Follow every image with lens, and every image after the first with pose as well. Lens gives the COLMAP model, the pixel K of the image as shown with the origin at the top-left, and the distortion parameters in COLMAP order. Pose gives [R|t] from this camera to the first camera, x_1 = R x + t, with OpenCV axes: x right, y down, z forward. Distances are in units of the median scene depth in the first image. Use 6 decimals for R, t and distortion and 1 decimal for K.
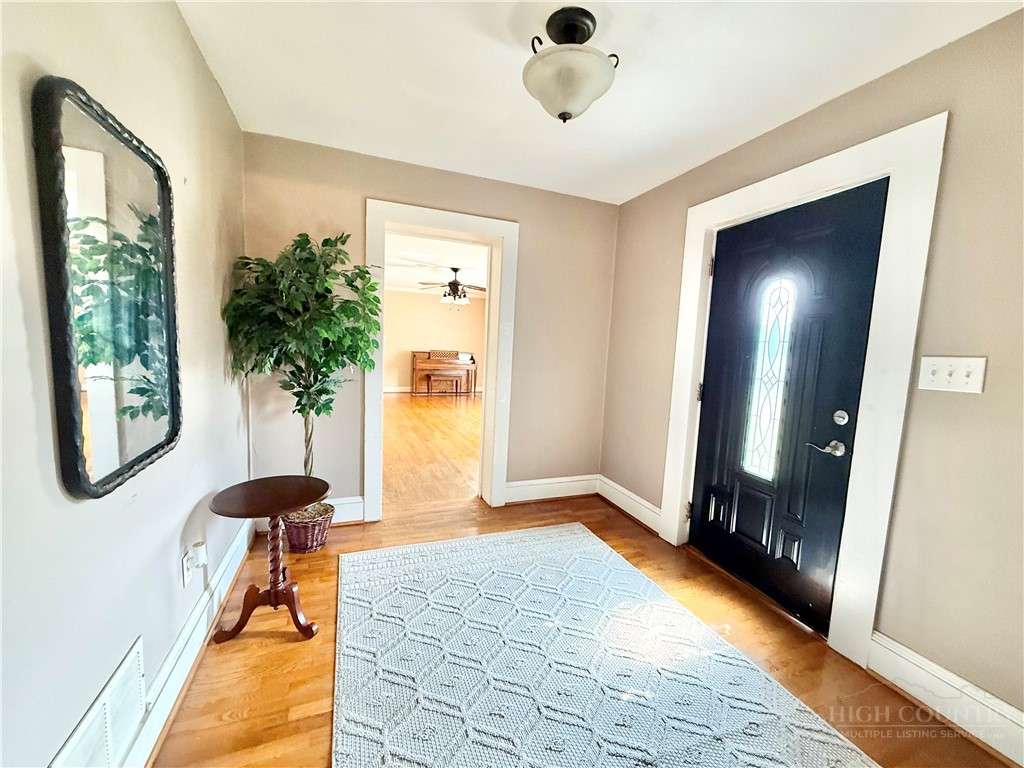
lens RADIAL K [[405.9, 0, 502.7], [0, 405.9, 385.0], [0, 0, 1]] dist [-0.001179, 0.000040]
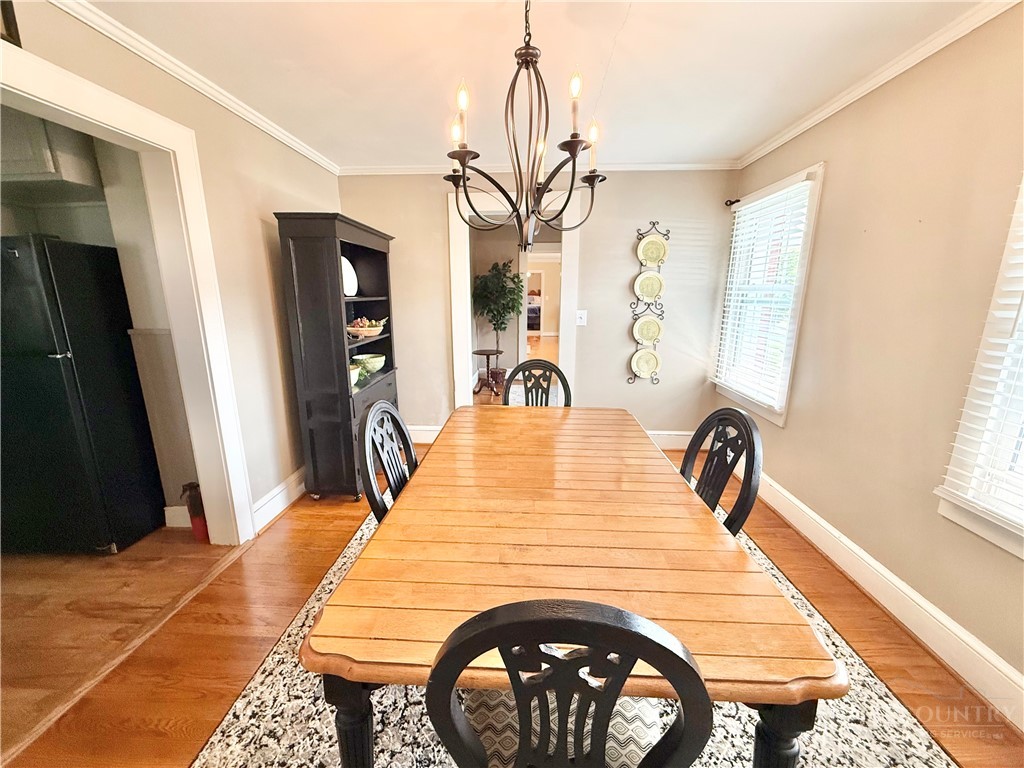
lens RADIAL K [[405.9, 0, 513.0], [0, 405.9, 381.2], [0, 0, 1]] dist [-0.001179, 0.000040]
pose [[0.916239, 0.044802, -0.398118, 0.688515], [-0.001867, 0.994194, 0.107584, 0.107903], [0.400627, -0.097830, 0.911004, -1.421637]]
